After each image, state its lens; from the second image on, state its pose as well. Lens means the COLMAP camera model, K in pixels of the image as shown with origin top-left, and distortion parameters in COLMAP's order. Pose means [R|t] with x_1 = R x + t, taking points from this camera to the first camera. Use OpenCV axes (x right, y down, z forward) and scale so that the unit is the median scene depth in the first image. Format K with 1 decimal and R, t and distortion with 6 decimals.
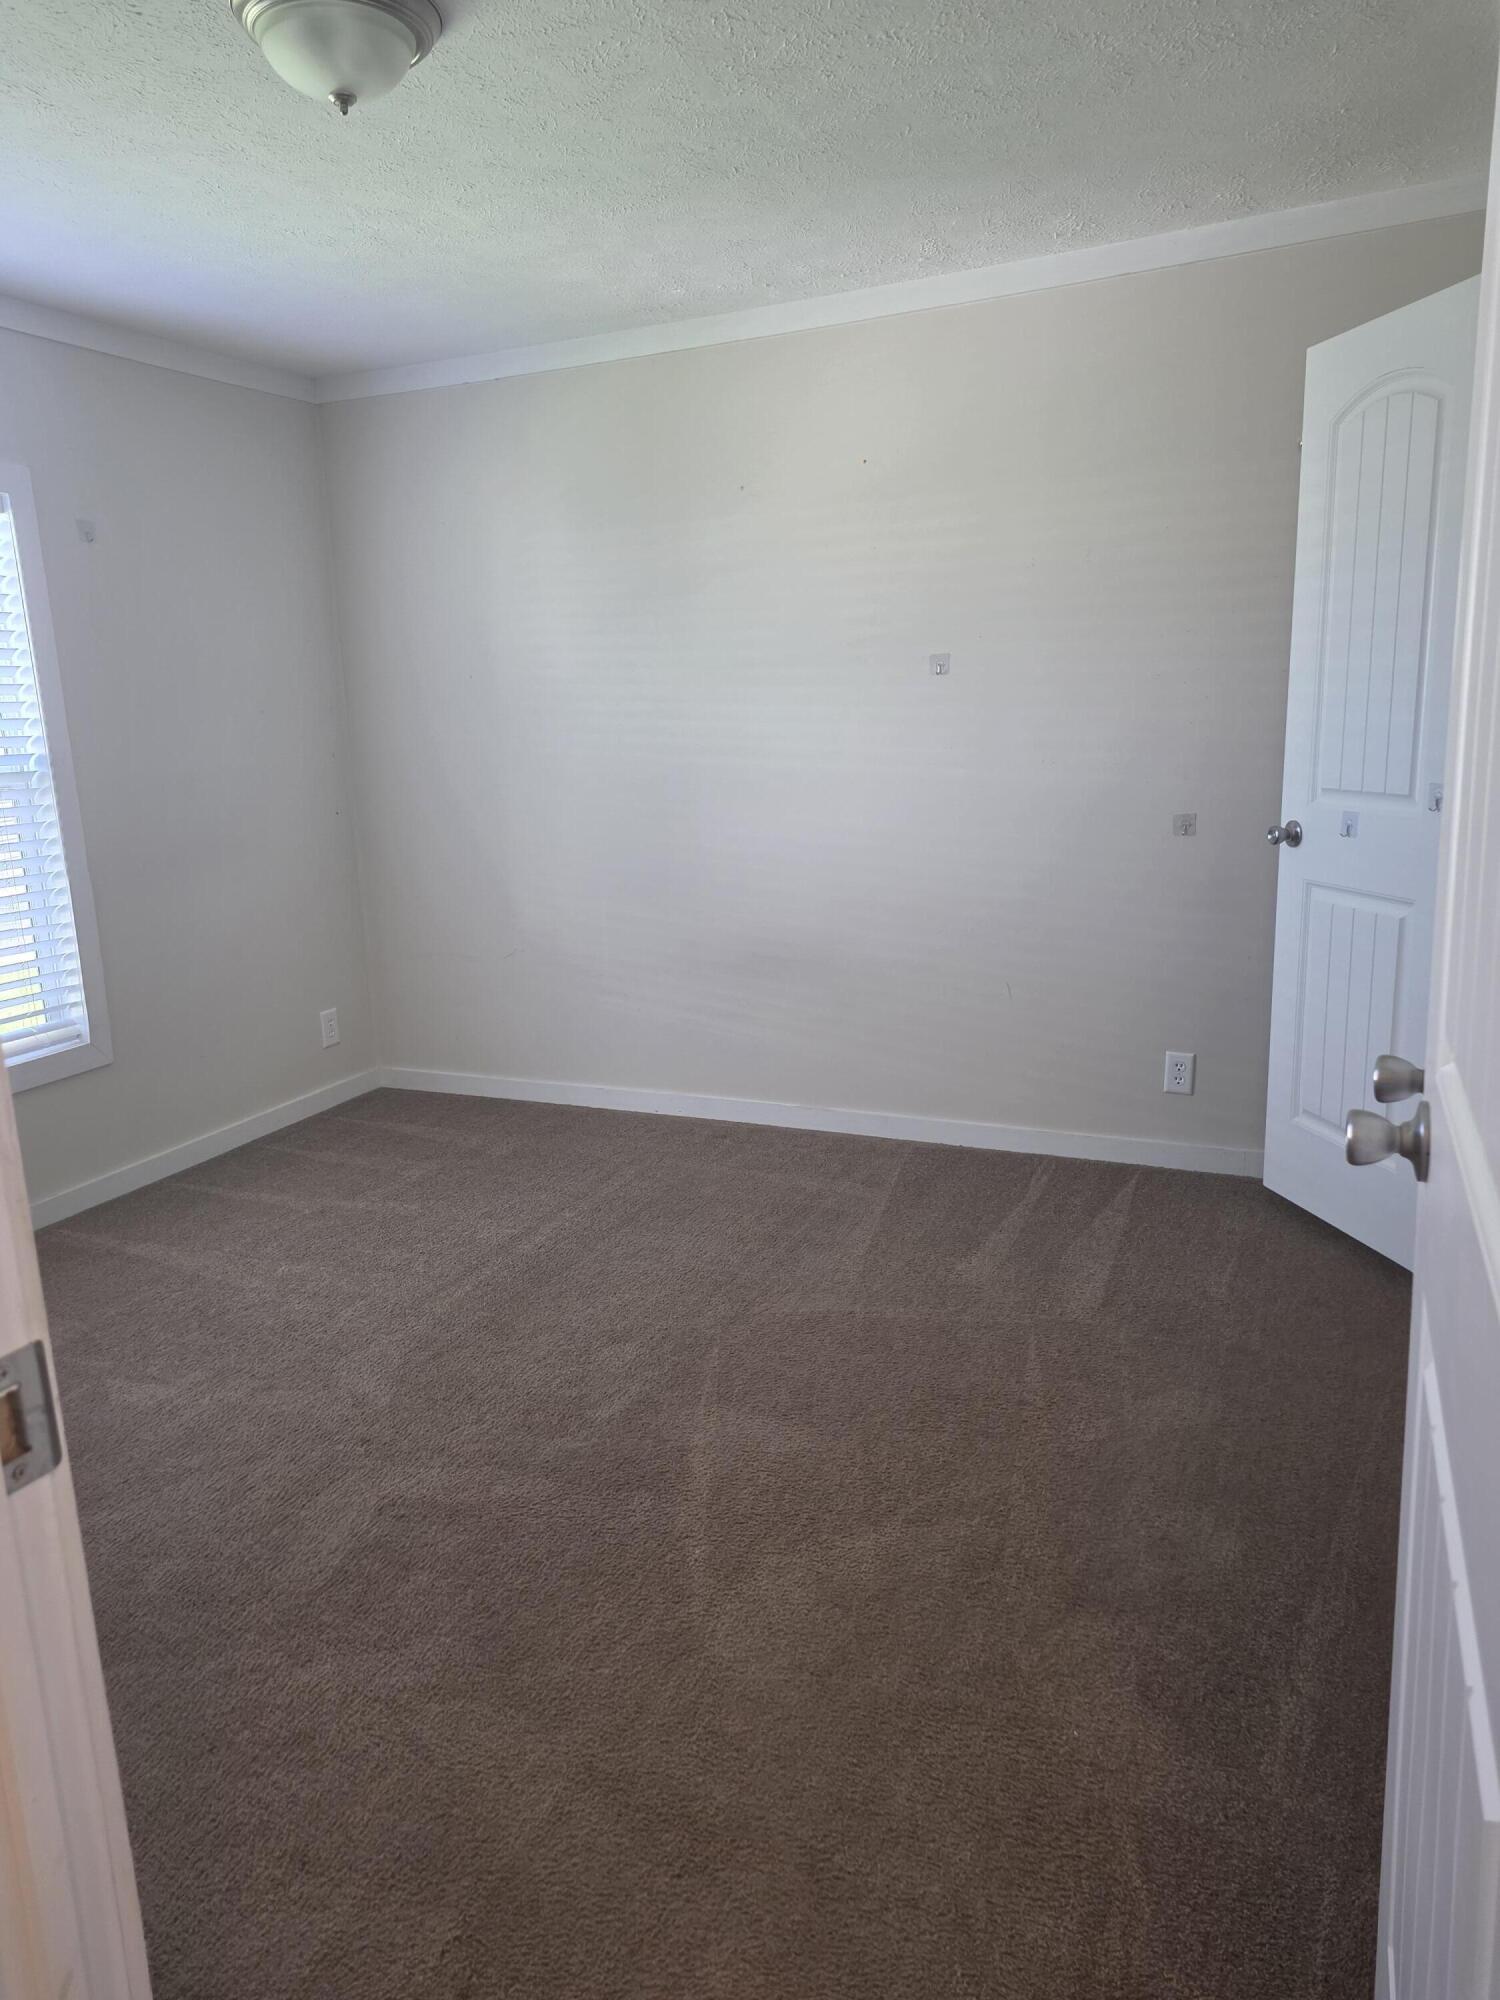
lens RADIAL K [[1348.6, 0, 730.6], [0, 1348.6, 1008.7], [0, 0, 1]] dist [0.026168, -0.015520]
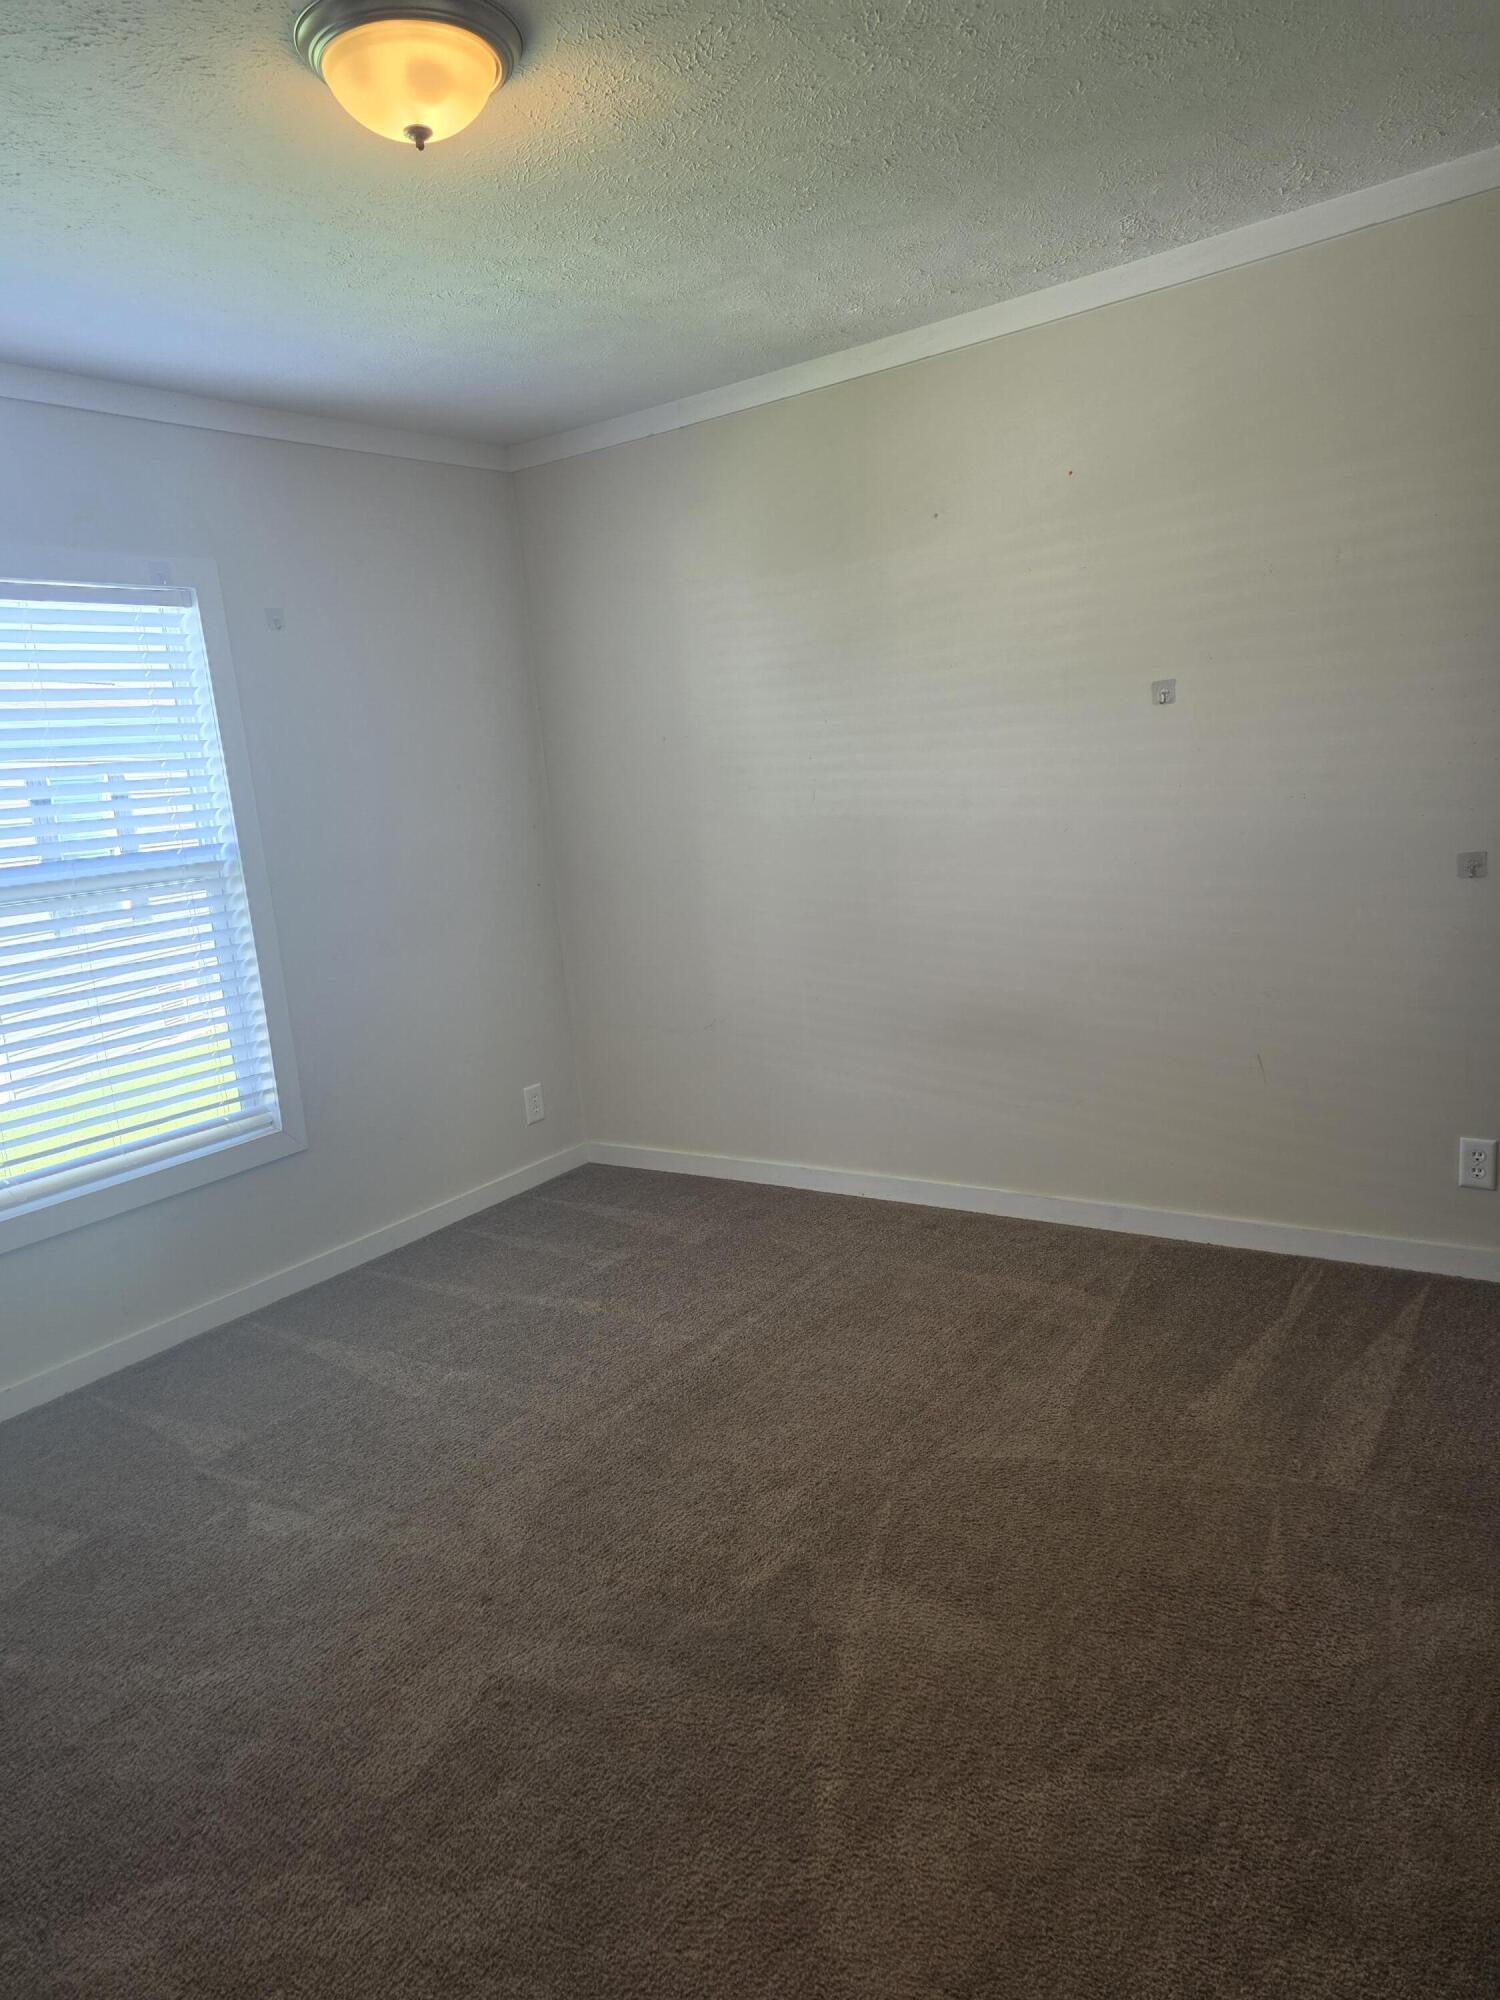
lens RADIAL K [[1348.6, 0, 754.8], [0, 1348.6, 995.7], [0, 0, 1]] dist [0.026168, -0.015520]
pose [[0.980399, -0.023146, -0.195657, 0.075470], [0.016731, 0.999269, -0.034374, -0.039976], [0.196309, 0.030427, 0.980070, 0.116192]]
